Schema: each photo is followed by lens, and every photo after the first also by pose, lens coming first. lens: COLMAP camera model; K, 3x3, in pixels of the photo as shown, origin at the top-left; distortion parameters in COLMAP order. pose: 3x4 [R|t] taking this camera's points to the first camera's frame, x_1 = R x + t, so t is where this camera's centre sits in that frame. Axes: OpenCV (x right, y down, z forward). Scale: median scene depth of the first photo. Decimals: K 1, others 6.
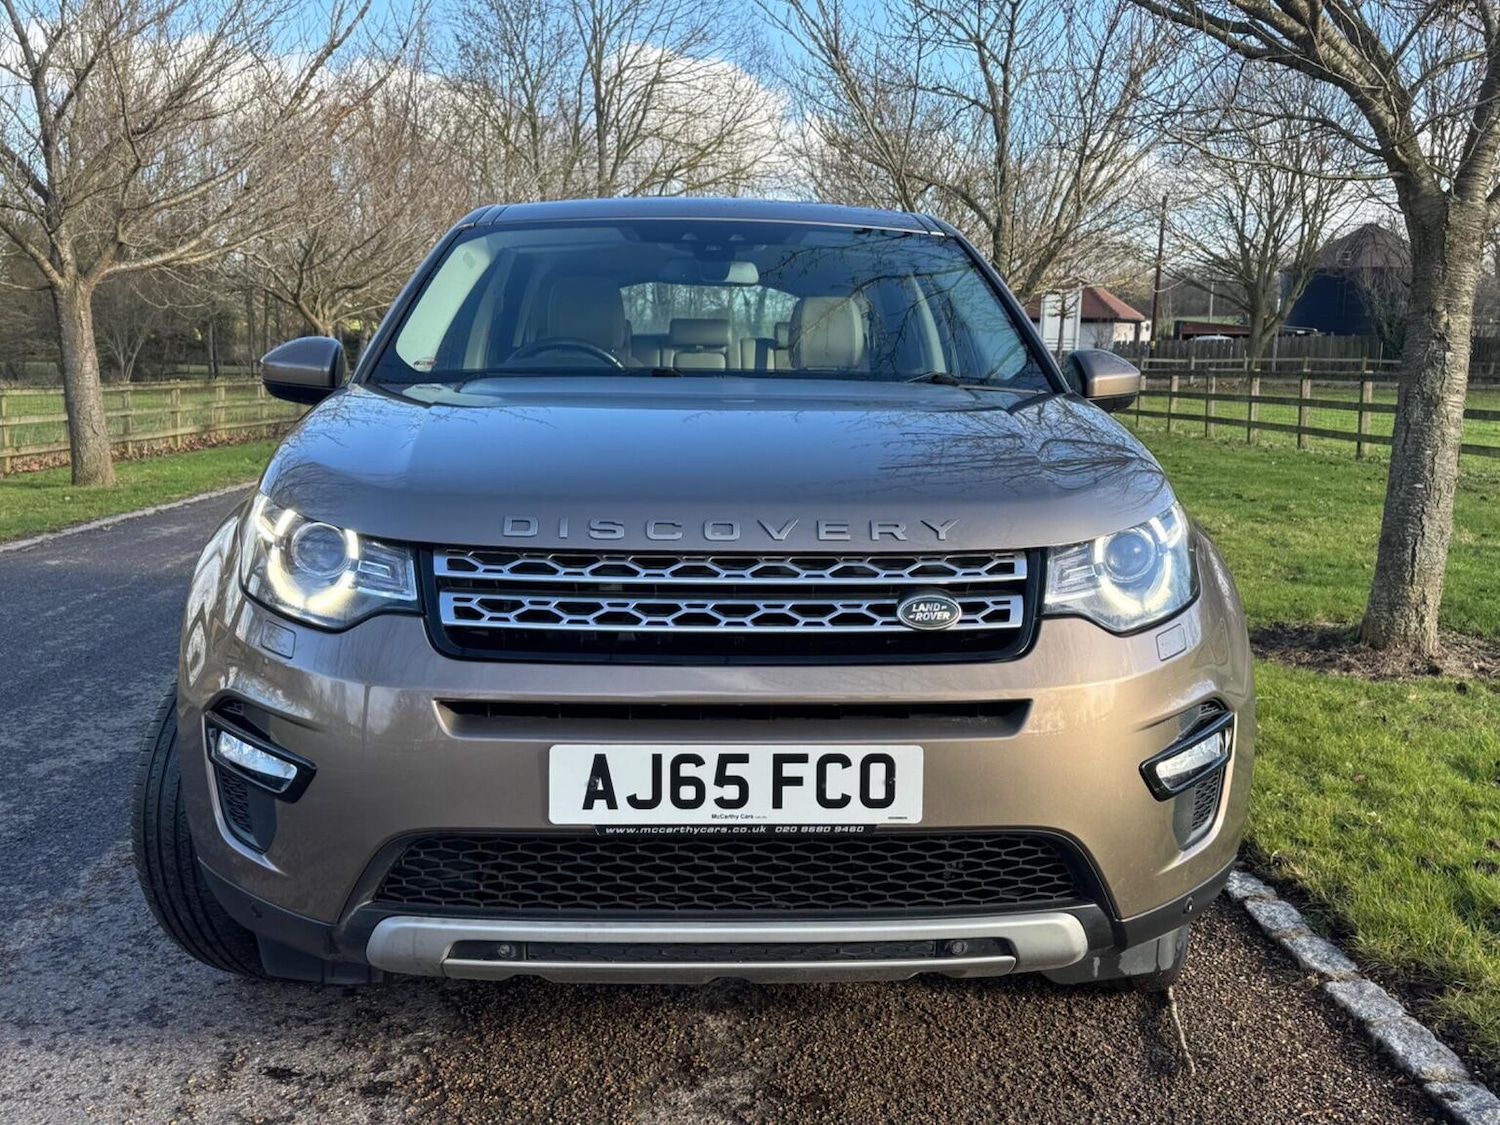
lens RADIAL K [[1456.3, 0, 745.7], [0, 1456.3, 563.8], [0, 0, 1]] dist [0.175860, -0.356802]
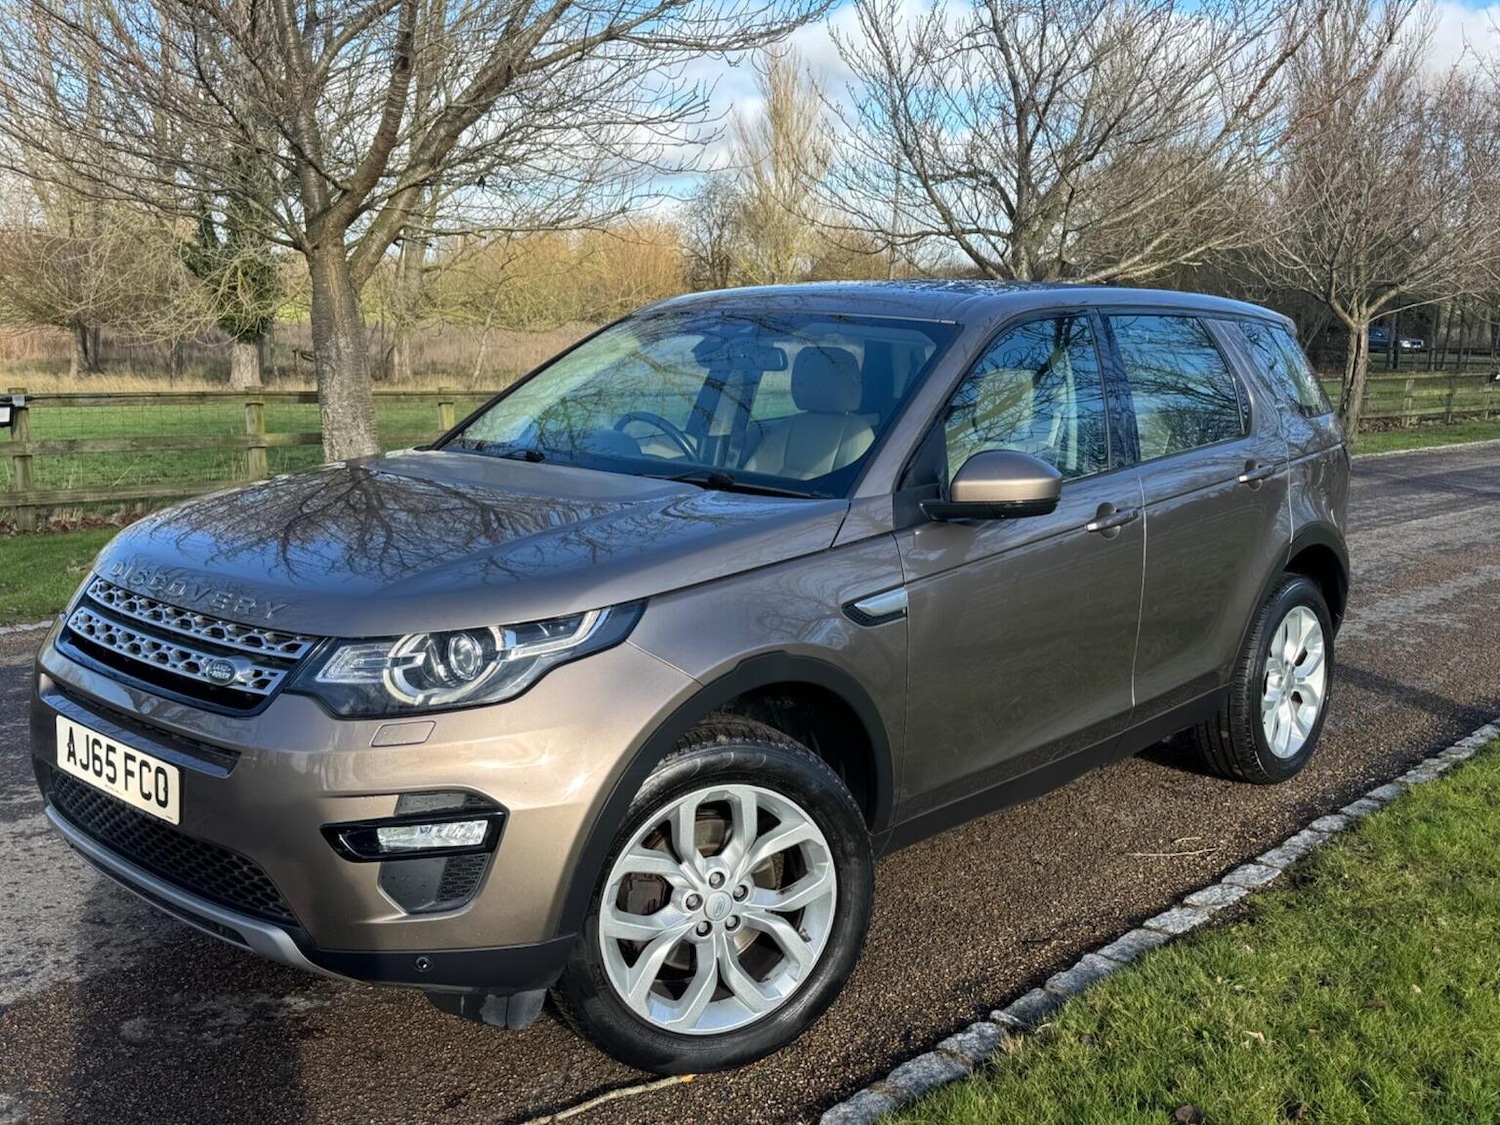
lens RADIAL K [[1458.1, 0, 743.4], [0, 1458.1, 569.8], [0, 0, 1]] dist [0.155196, -0.296613]
pose [[0.700917, 0.122643, -0.702619, 1.429361], [-0.110758, 0.991871, 0.062642, -0.201686], [0.704591, 0.033914, 0.708803, 0.393116]]
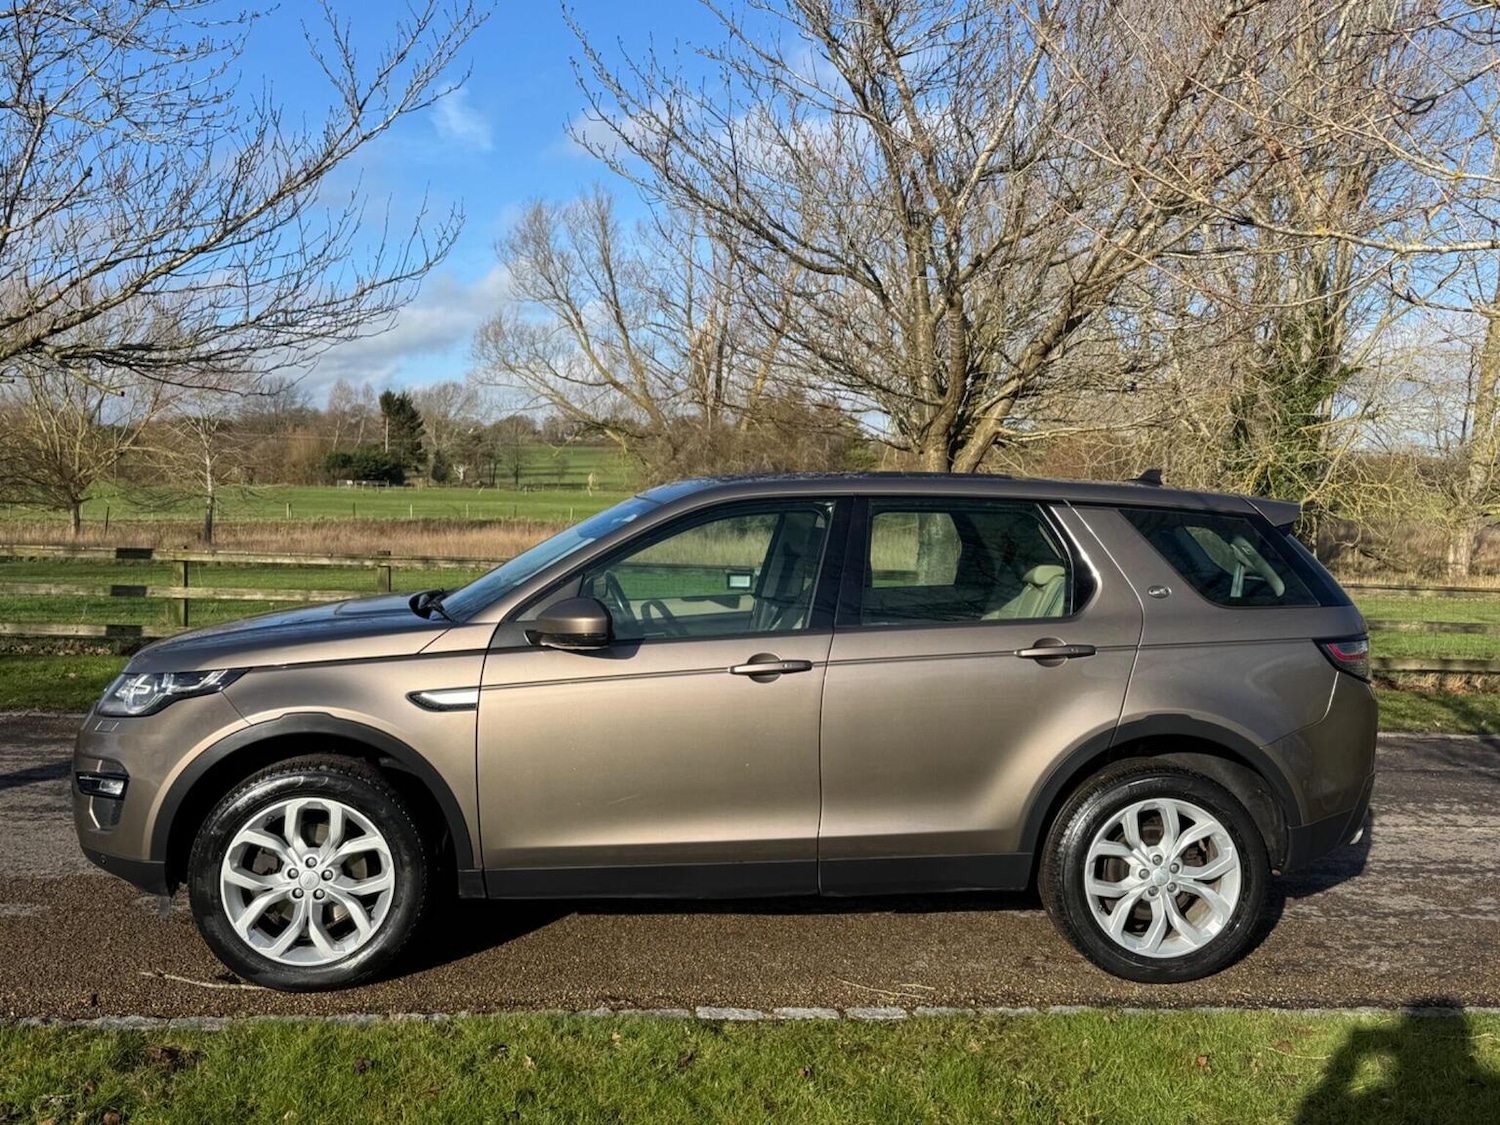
lens RADIAL K [[1456.3, 0, 745.7], [0, 1456.3, 563.8], [0, 0, 1]] dist [0.175860, -0.356802]
pose [[0.028708, 0.038482, -0.998847, 2.712681], [-0.158228, 0.986835, 0.033471, -0.438101], [0.986985, 0.157084, 0.034419, 1.985408]]
